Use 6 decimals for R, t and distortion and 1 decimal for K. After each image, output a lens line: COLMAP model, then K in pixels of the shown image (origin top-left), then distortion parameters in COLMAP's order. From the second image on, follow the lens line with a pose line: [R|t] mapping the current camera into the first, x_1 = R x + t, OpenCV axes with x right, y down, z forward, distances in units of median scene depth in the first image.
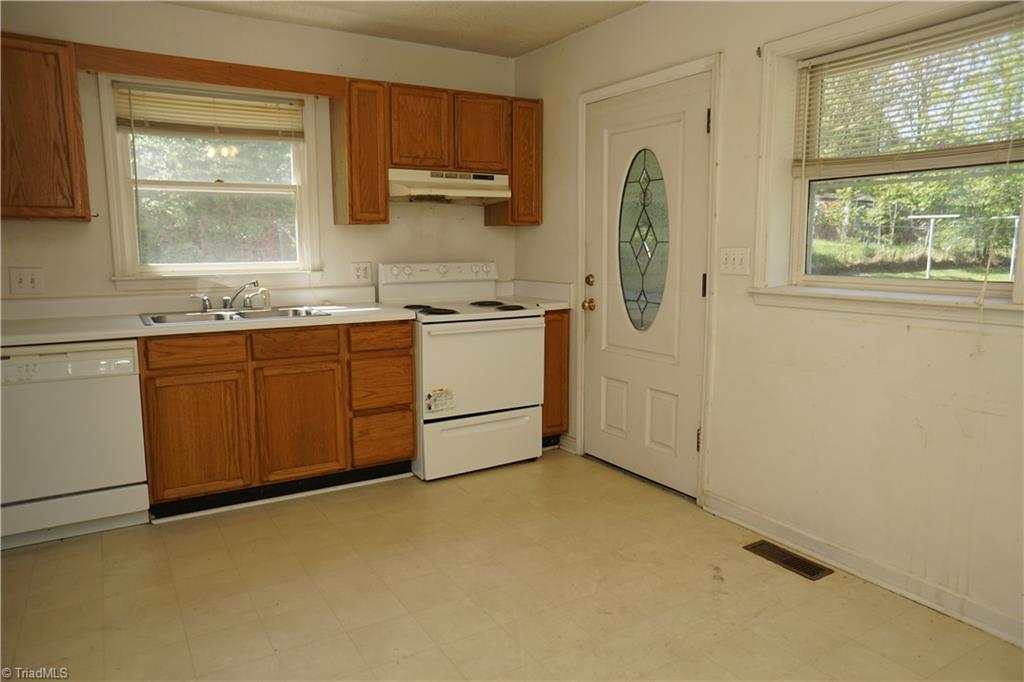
lens RADIAL K [[698.0, 0, 512.0], [0, 698.0, 341.0], [0, 0, 1]] dist [-0.071808, 0.093379]
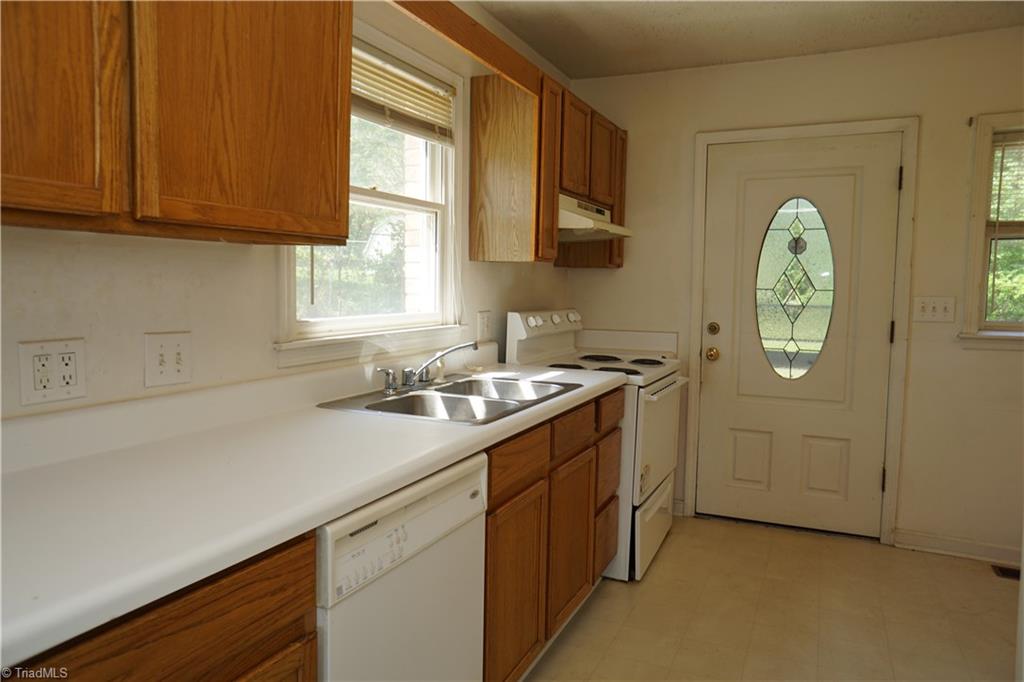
lens RADIAL K [[694.1, 0, 512.0], [0, 694.1, 341.0], [0, 0, 1]] dist [-0.065714, 0.086944]
pose [[0.829250, -0.033409, 0.557879, -0.689706], [0.063650, 0.997362, -0.034883, -0.059285], [-0.555242, 0.064435, 0.829189, 0.402674]]
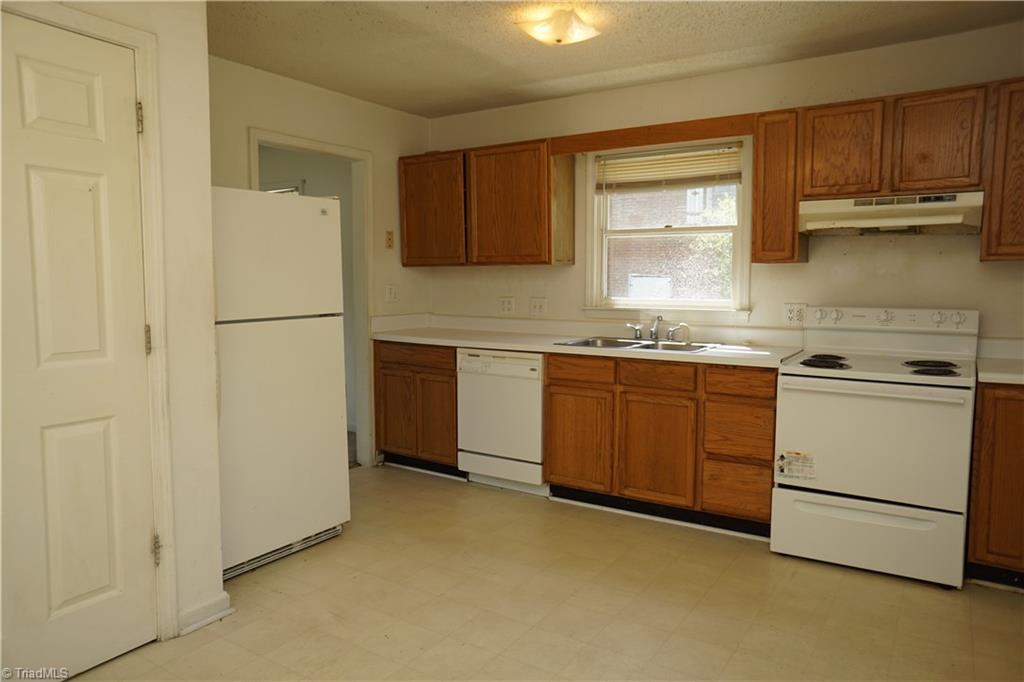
lens RADIAL K [[698.0, 0, 512.0], [0, 698.0, 341.0], [0, 0, 1]] dist [-0.071808, 0.093379]
pose [[0.421722, 0.082925, -0.902925, 0.513054], [-0.129653, 0.991091, 0.030466, -0.048345], [0.897408, 0.104219, 0.428716, 0.306255]]
